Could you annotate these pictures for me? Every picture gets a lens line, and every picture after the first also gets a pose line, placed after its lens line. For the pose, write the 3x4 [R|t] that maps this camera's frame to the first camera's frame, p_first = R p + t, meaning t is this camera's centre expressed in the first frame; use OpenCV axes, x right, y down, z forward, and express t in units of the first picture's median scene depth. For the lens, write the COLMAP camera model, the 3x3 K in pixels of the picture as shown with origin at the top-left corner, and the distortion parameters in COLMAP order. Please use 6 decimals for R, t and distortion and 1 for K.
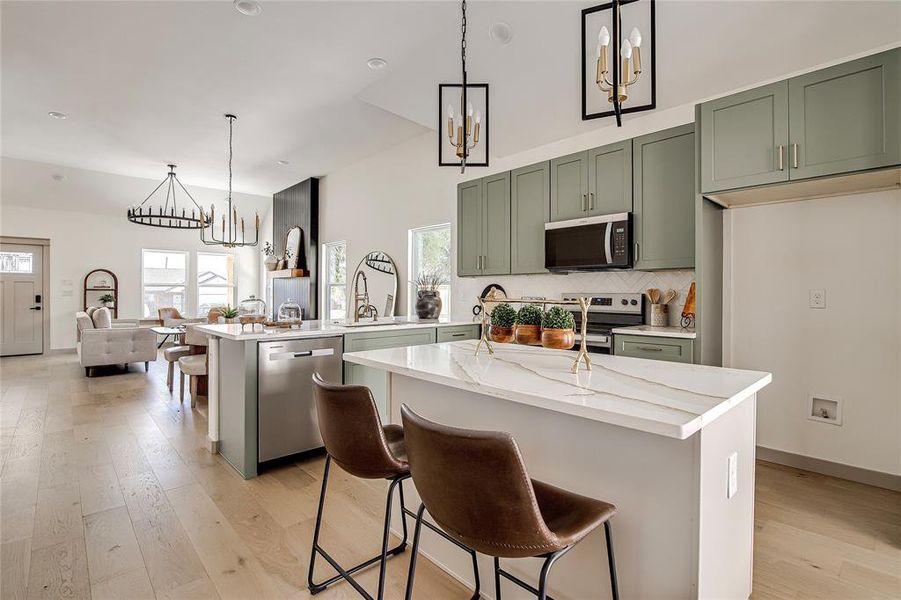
lens RADIAL K [[426.9, 0, 441.9], [0, 426.9, 295.7], [0, 0, 1]] dist [-0.012348, 0.000104]
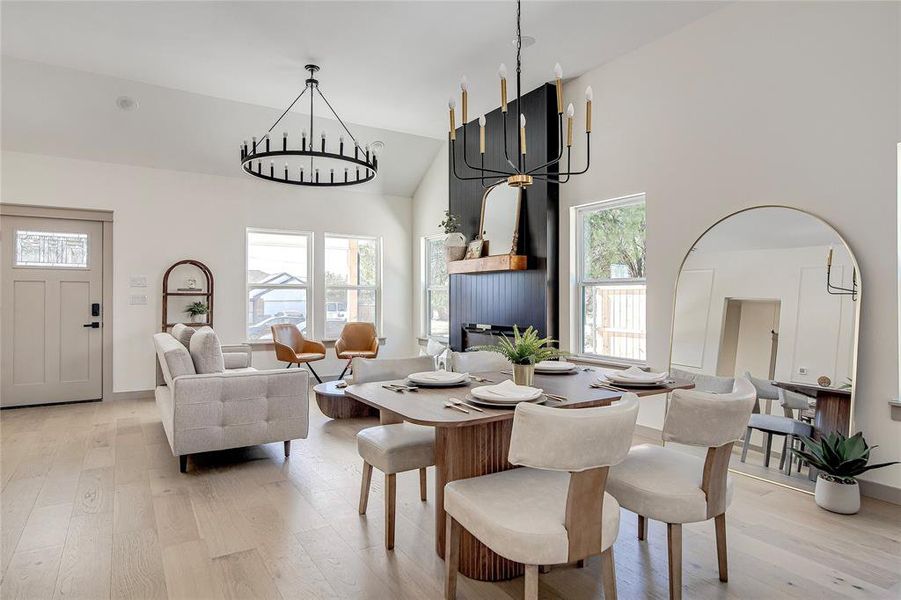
lens RADIAL K [[526.5, 0, 456.3], [0, 526.5, 300.2], [0, 0, 1]] dist [-0.001882, 0.000046]
pose [[0.986211, -0.001592, -0.165486, -0.313032], [0.000982, 0.999992, -0.003767, -0.002552], [0.165490, 0.003553, 0.986205, 0.332845]]
